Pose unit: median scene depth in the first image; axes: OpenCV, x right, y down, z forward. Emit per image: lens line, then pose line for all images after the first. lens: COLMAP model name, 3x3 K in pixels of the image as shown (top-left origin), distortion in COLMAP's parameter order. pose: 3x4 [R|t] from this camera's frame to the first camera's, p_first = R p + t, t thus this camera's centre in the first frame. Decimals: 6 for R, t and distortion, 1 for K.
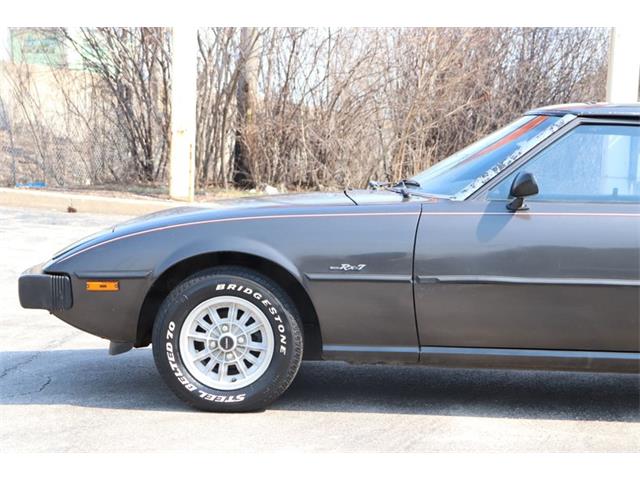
lens RADIAL K [[1383.4, 0, 320.0], [0, 1383.4, 240.0], [0, 0, 1]] dist [0.071057, 0.104331]
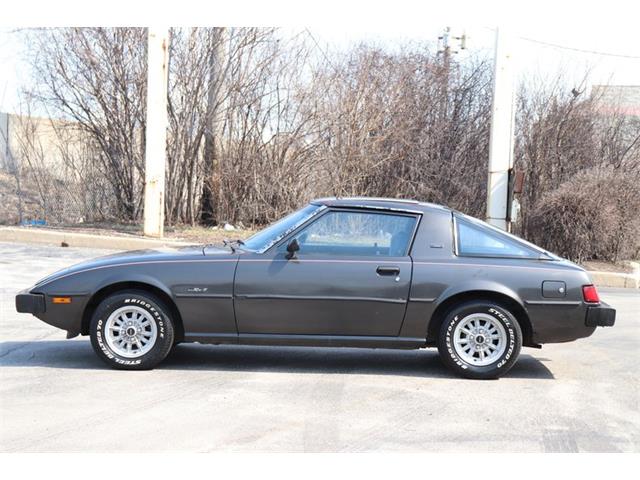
lens RADIAL K [[1143.7, 0, 320.0], [0, 1143.7, 240.0], [0, 0, 1]] dist [0.033681, -0.124937]
pose [[0.999250, 0.002080, 0.038656, 0.120516], [-0.001165, 0.999719, -0.023674, -0.010312], [-0.038694, 0.023611, 0.998972, -0.503168]]
